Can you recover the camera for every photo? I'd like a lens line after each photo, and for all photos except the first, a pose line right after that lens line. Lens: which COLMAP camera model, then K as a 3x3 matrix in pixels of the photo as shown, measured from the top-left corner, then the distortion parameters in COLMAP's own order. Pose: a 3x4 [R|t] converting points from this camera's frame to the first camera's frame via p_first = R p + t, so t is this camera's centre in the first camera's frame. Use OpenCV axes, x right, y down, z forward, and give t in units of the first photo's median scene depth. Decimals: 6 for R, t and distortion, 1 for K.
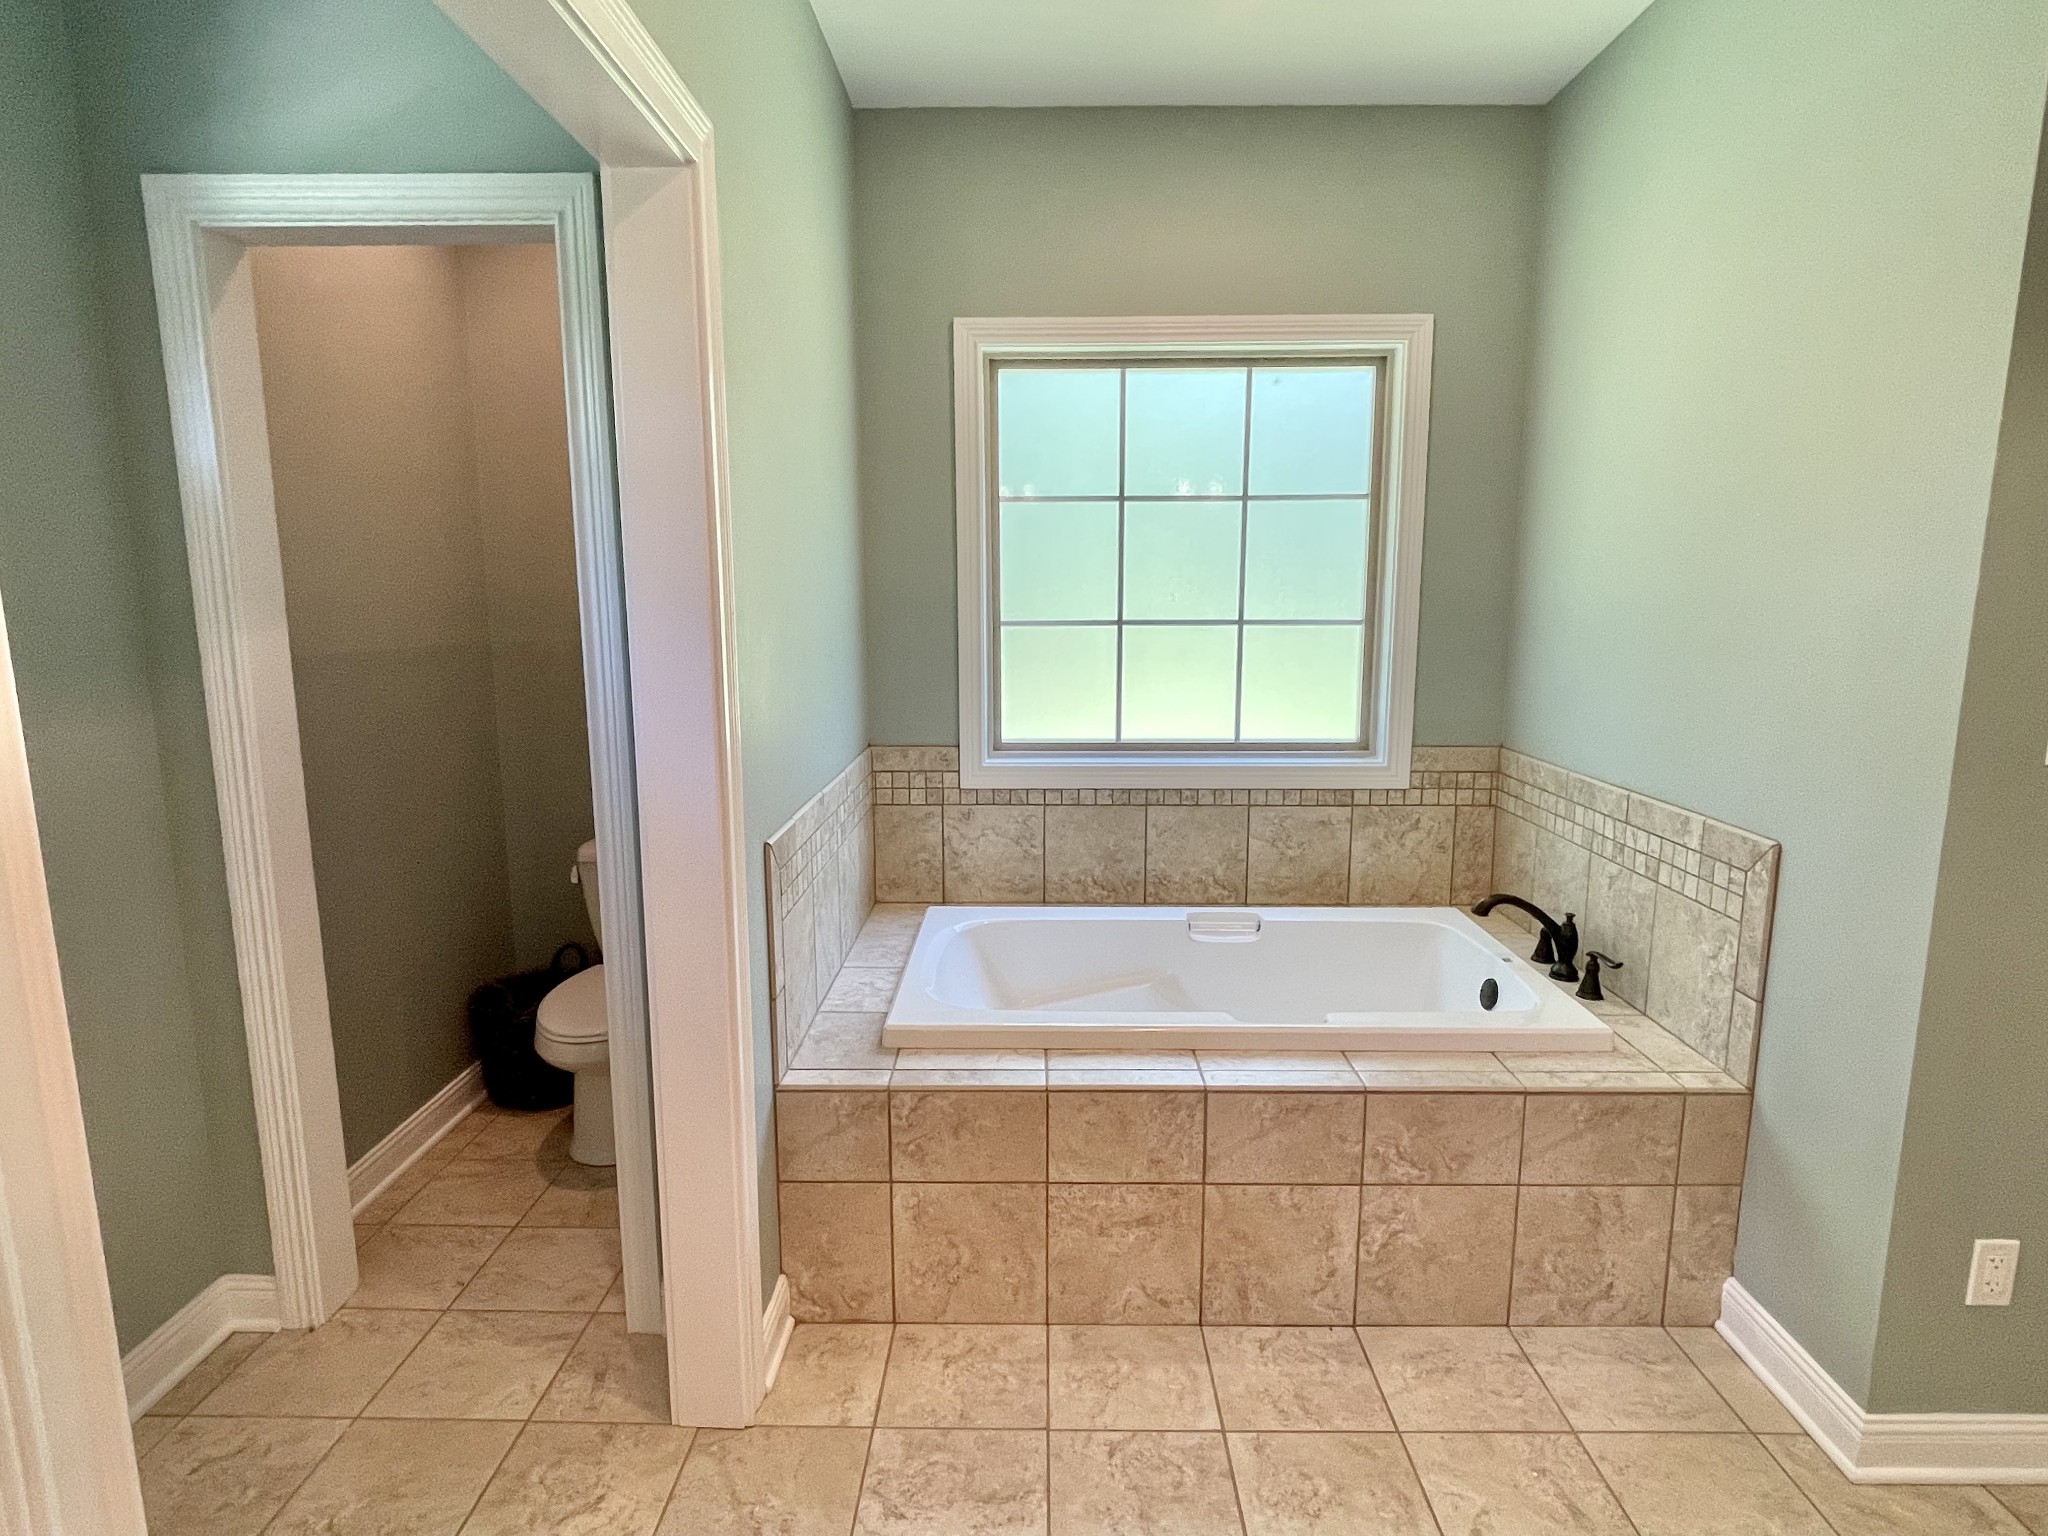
lens RADIAL K [[1125.8, 0, 1024.4], [0, 1125.8, 772.5], [0, 0, 1]] dist [0.004643, -0.004108]
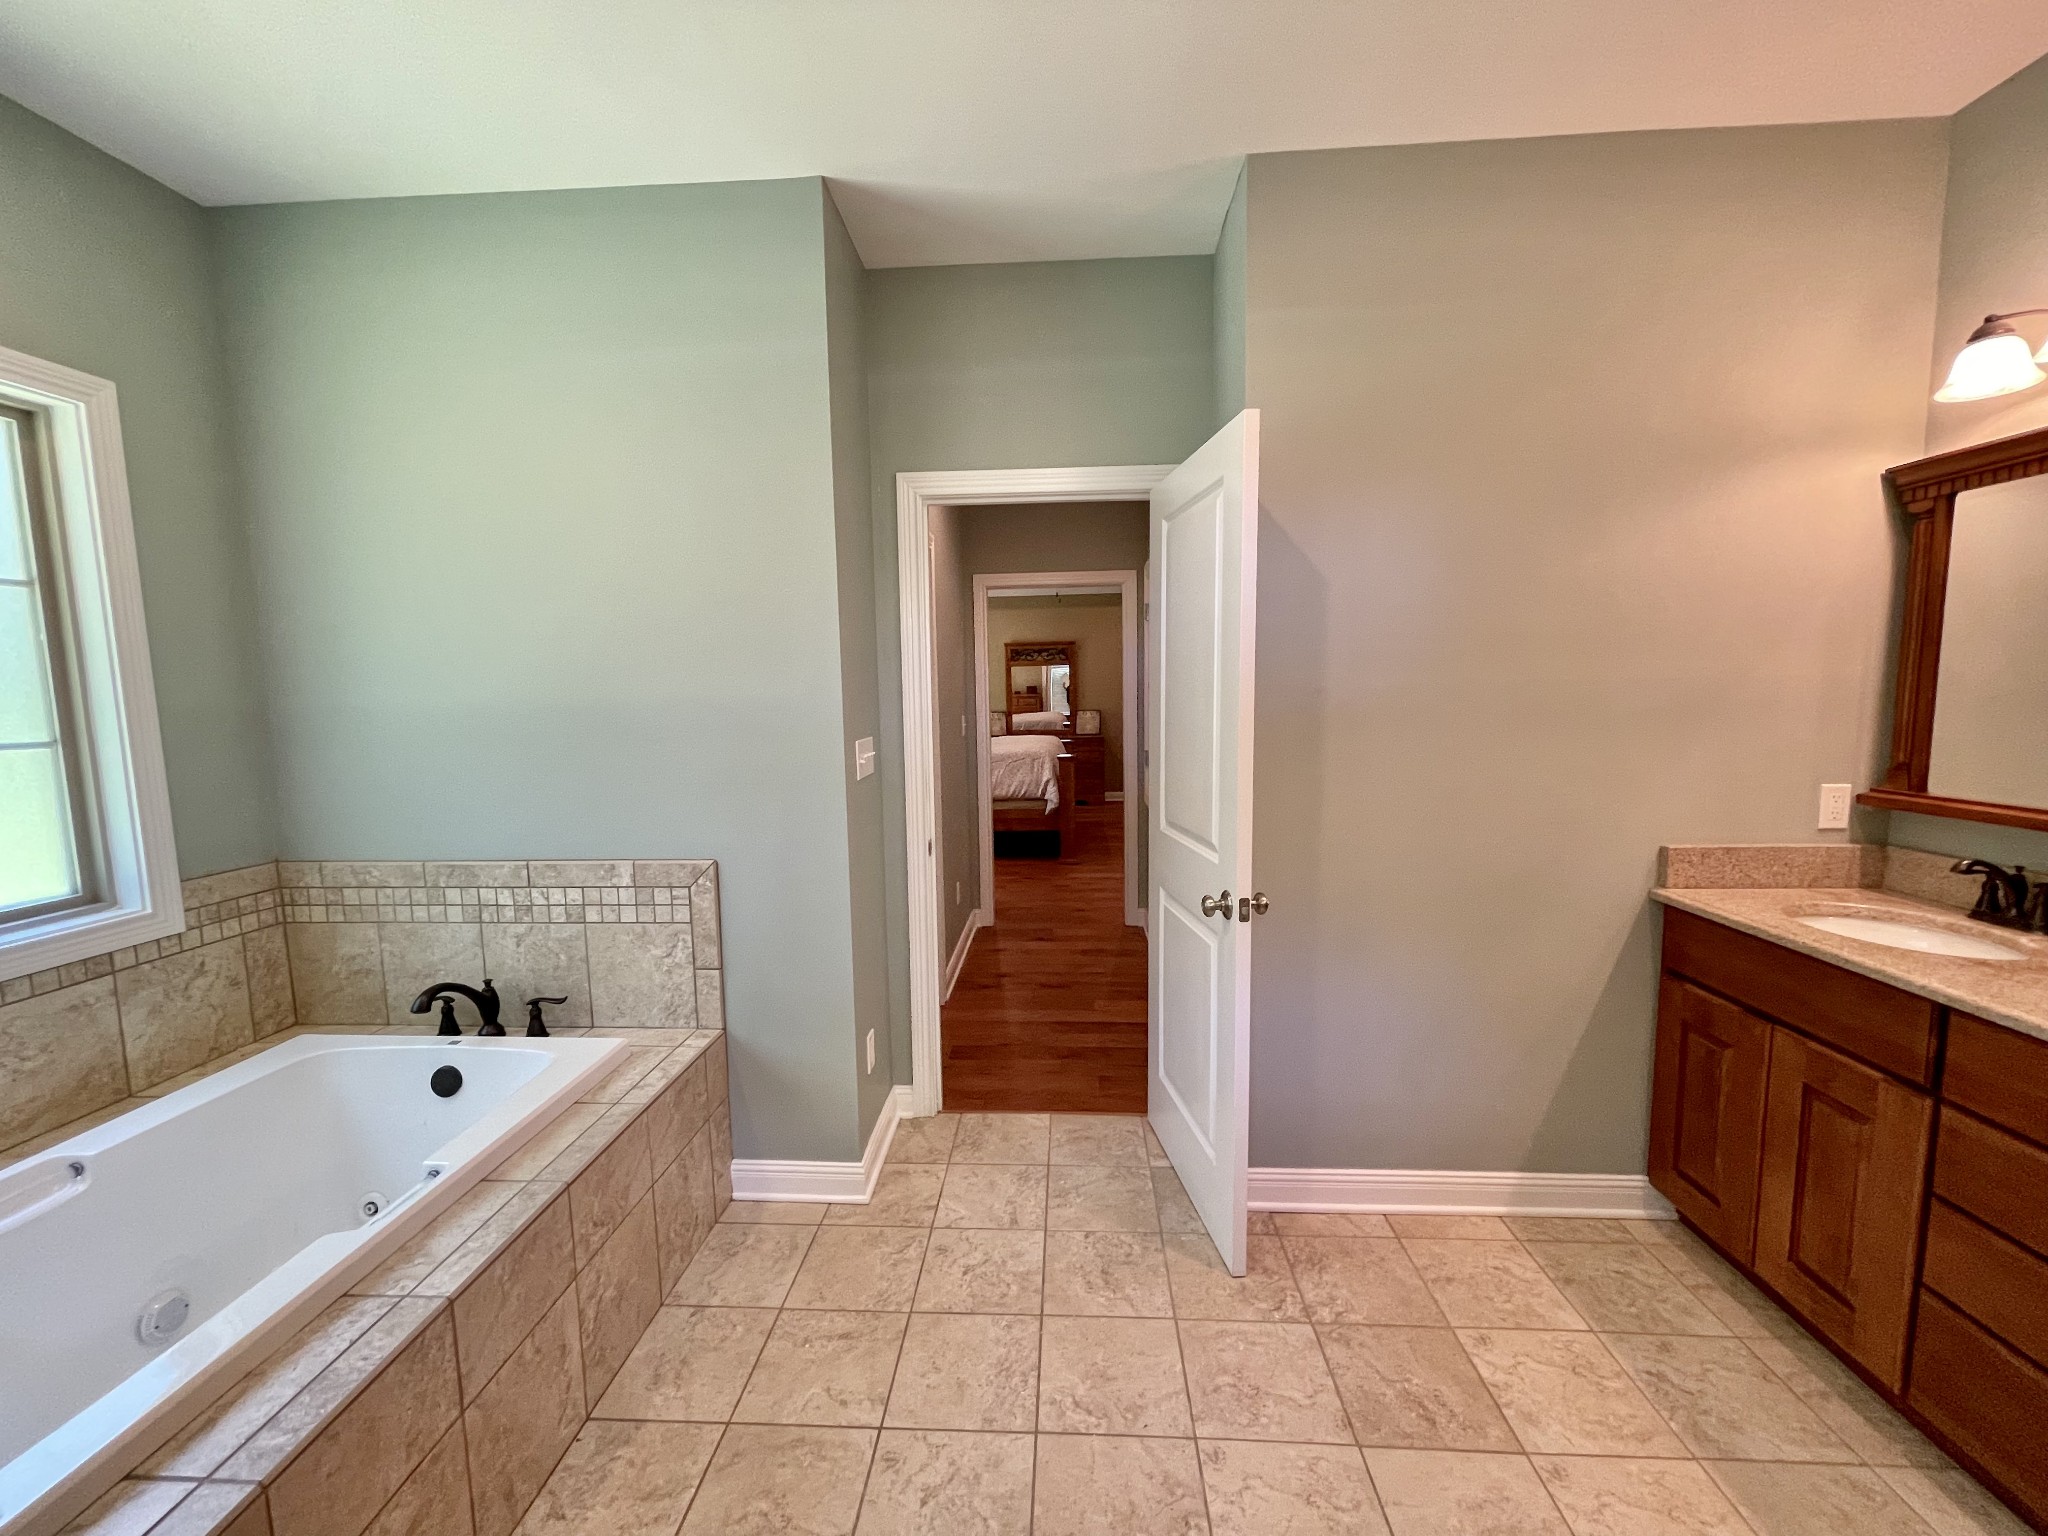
lens RADIAL K [[827.0, 0, 1021.1], [0, 827.0, 775.0], [0, 0, 1]] dist [-0.003269, 0.000576]
pose [[0.048646, -0.102945, 0.993497, -0.329405], [0.175946, 0.980003, 0.092932, -0.066805], [-0.983197, 0.170281, 0.065786, 0.427577]]
